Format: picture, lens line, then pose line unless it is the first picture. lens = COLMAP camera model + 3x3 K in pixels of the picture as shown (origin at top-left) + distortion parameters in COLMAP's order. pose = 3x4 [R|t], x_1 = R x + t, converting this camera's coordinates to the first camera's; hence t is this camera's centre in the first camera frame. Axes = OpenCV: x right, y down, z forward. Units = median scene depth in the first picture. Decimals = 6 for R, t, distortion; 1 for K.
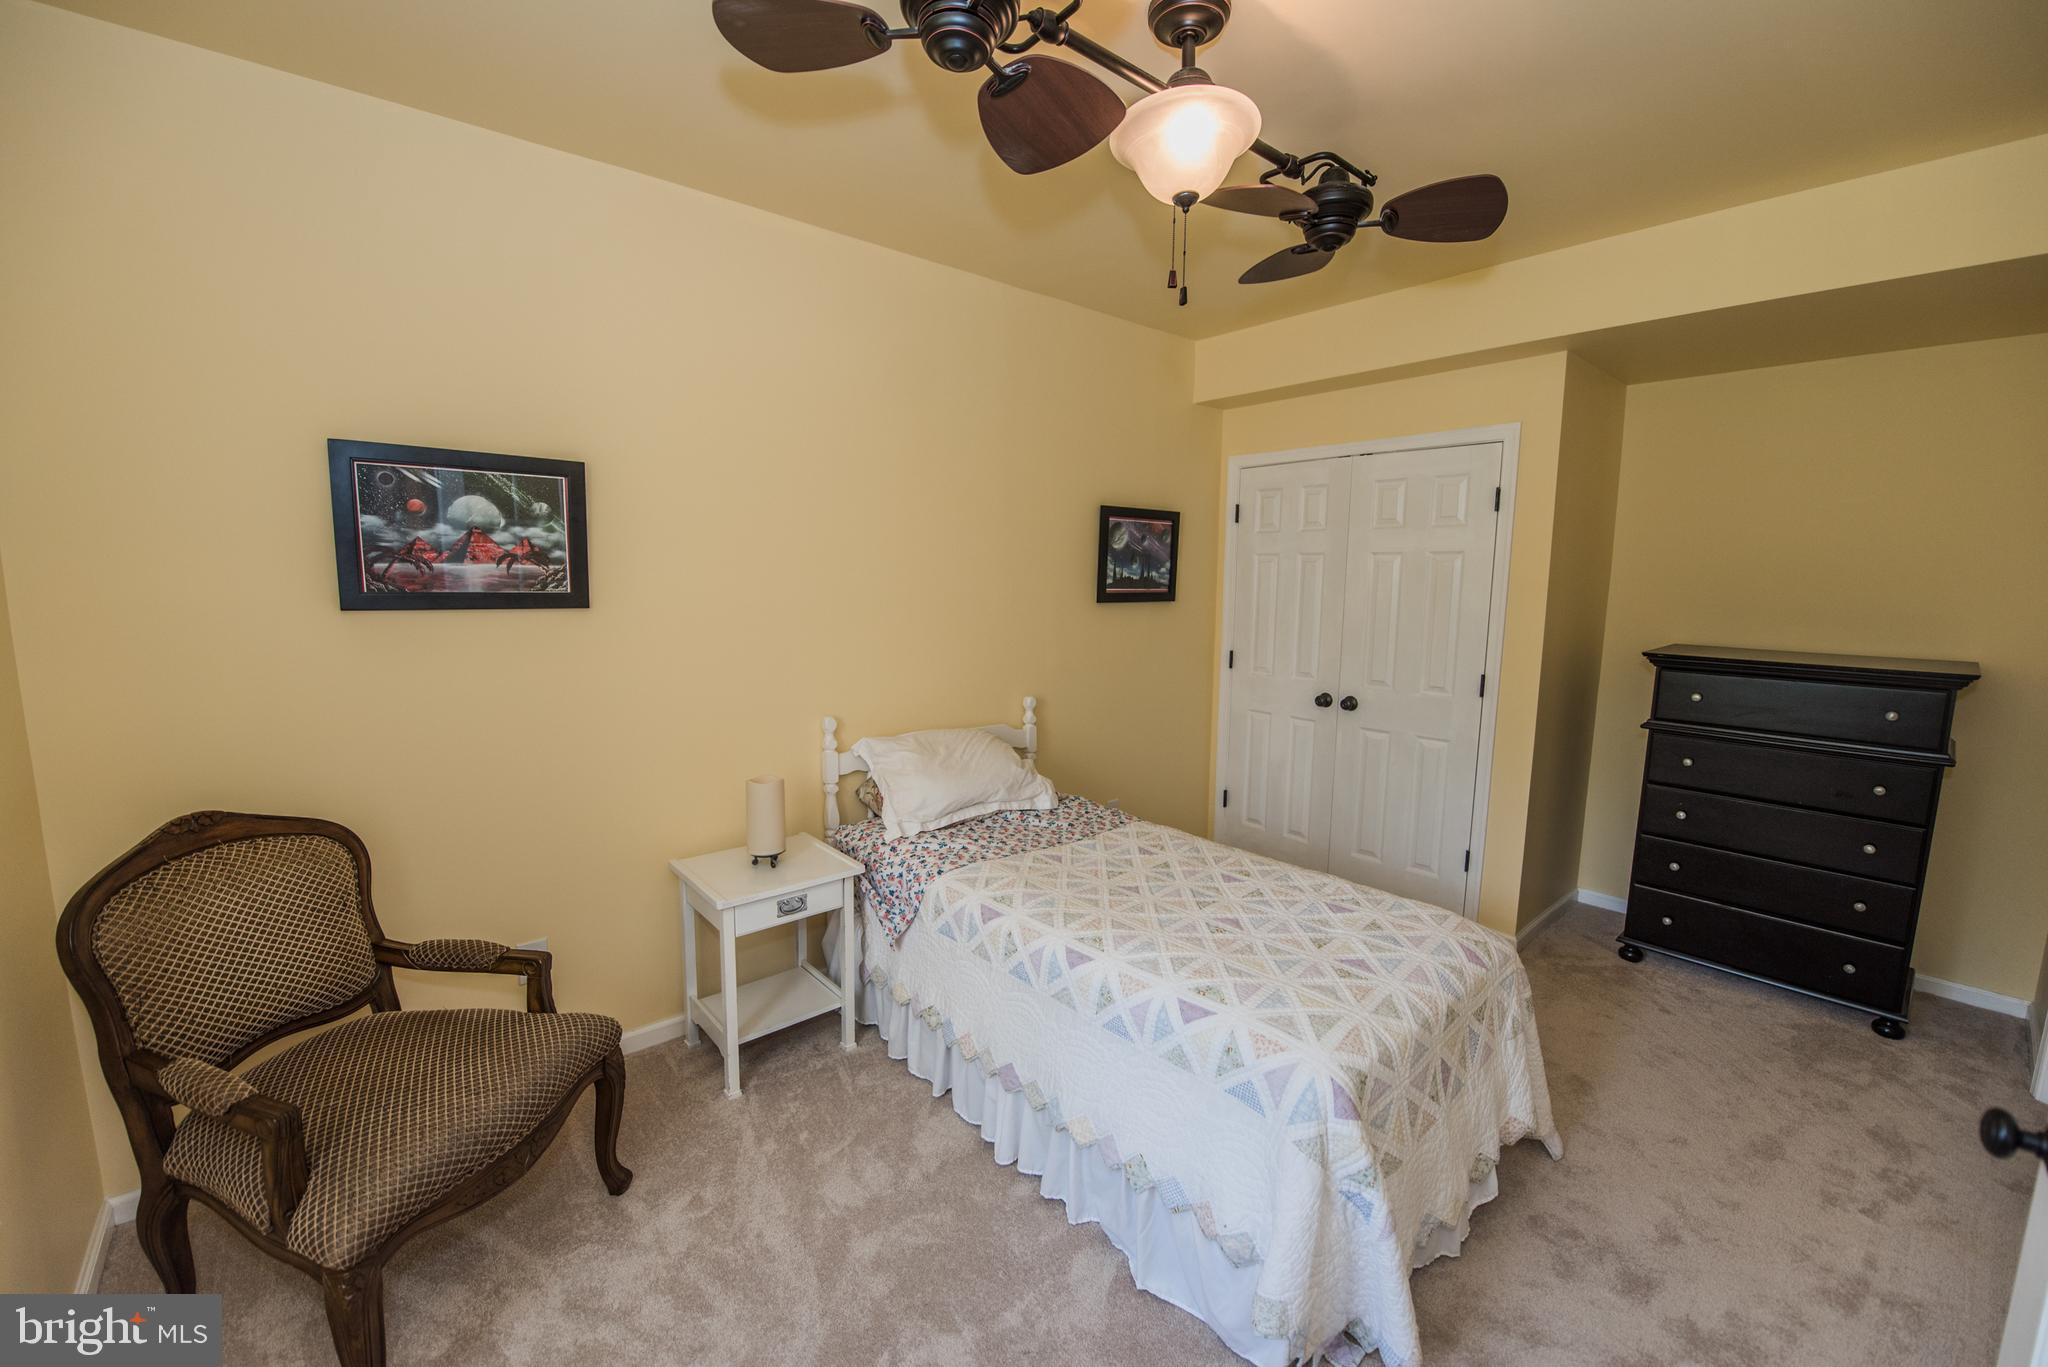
lens RADIAL K [[818.2, 0, 1014.6], [0, 818.2, 687.7], [0, 0, 1]] dist [-0.026928, -0.000279]
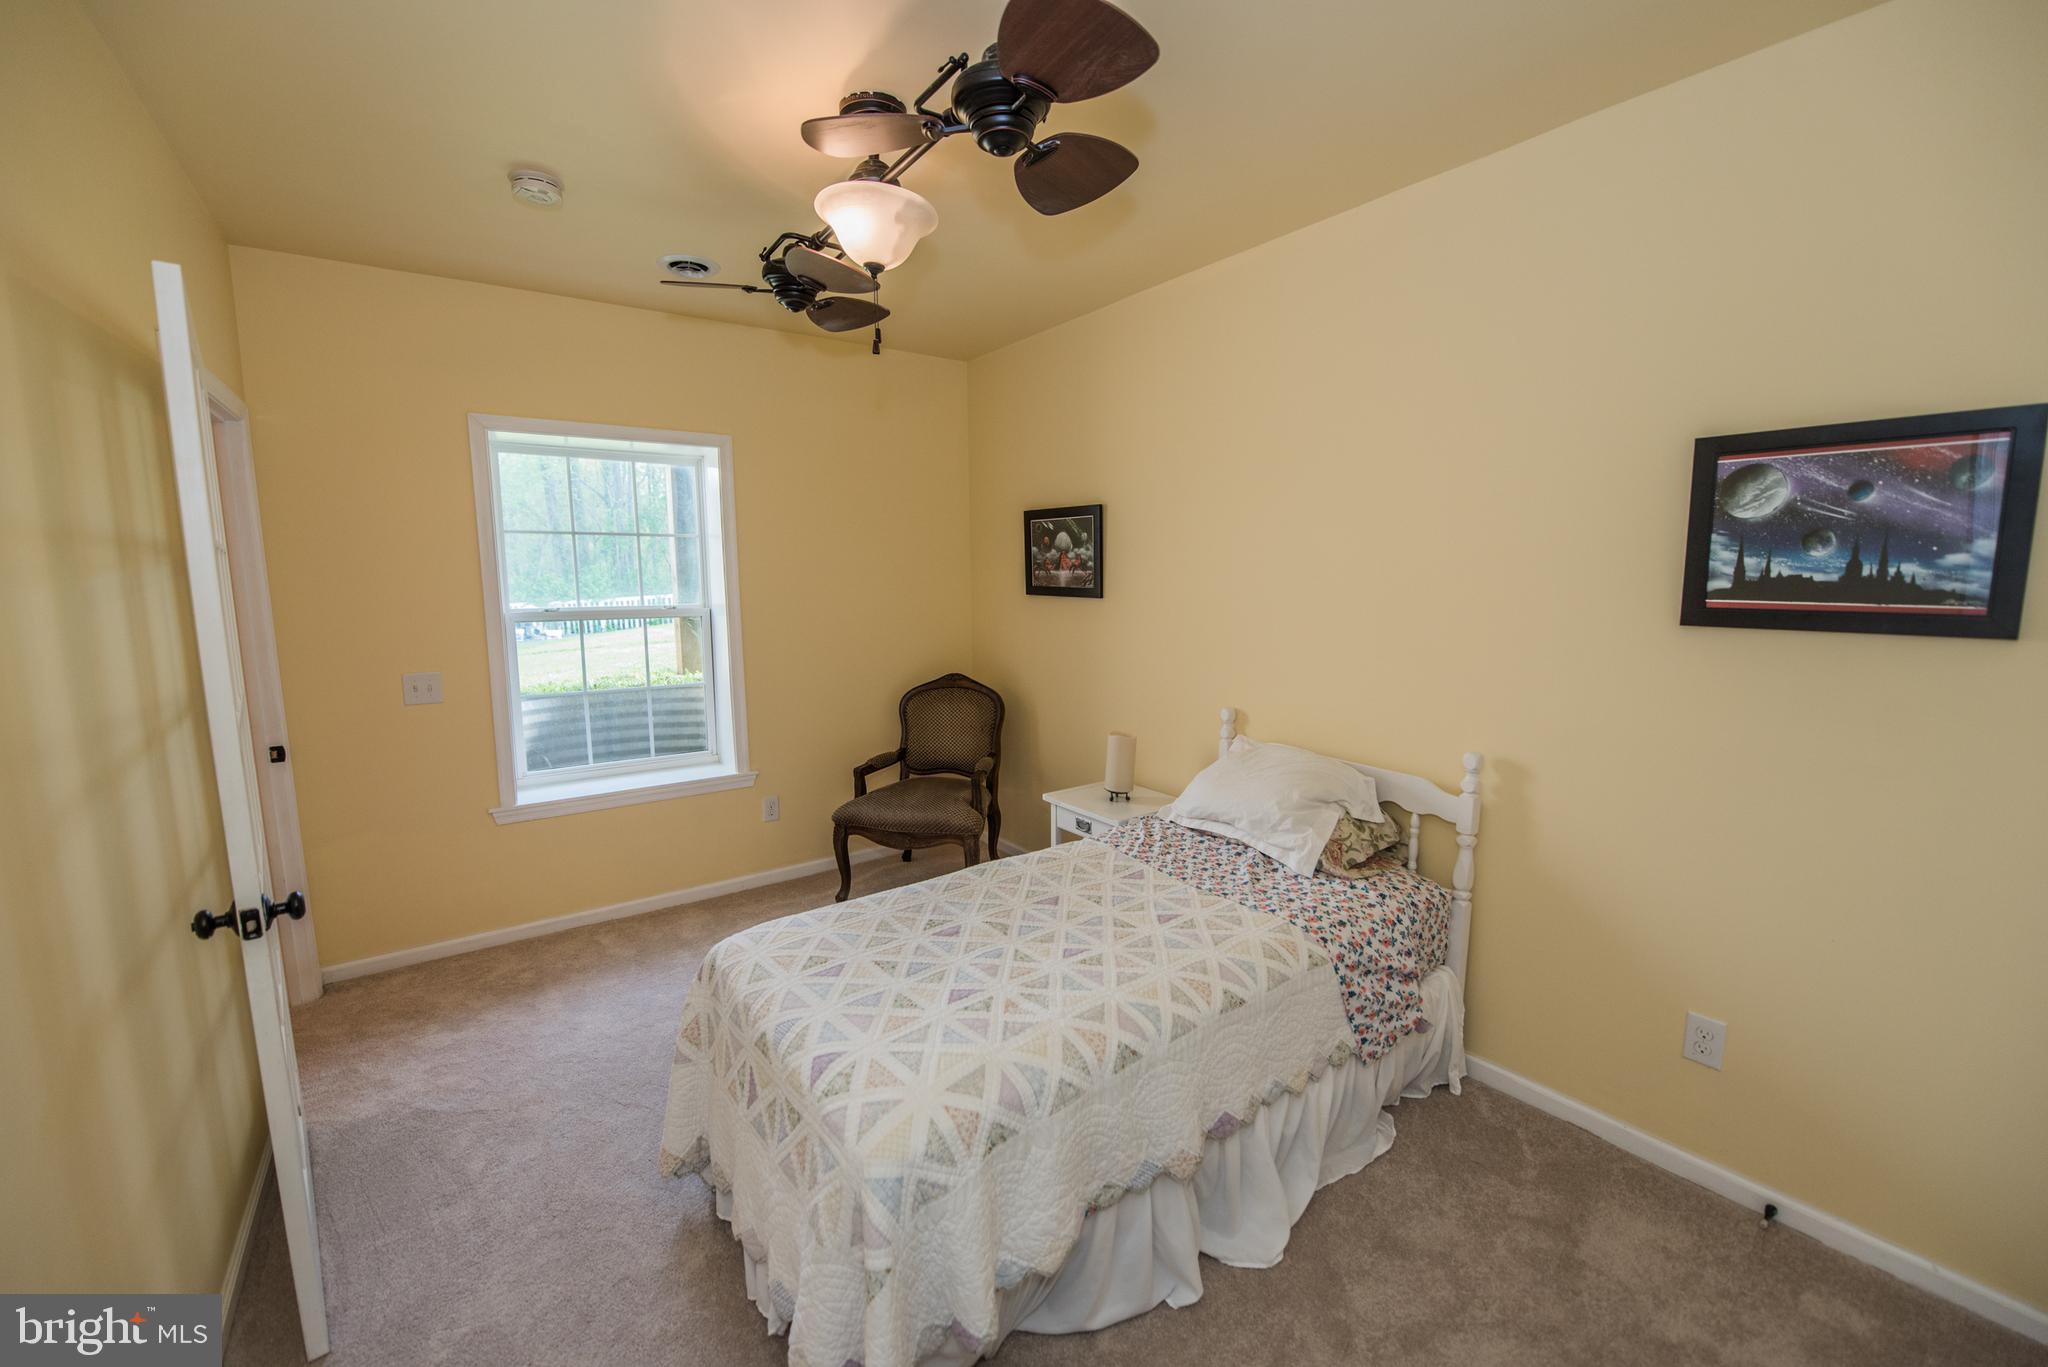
lens RADIAL K [[818.2, 0, 1014.6], [0, 818.2, 687.7], [0, 0, 1]] dist [-0.026928, -0.000279]
pose [[-0.091087, 0.130435, -0.987264, 1.060456], [-0.127844, 0.981650, 0.141488, -0.132201], [0.987603, 0.139104, -0.072741, 0.990964]]
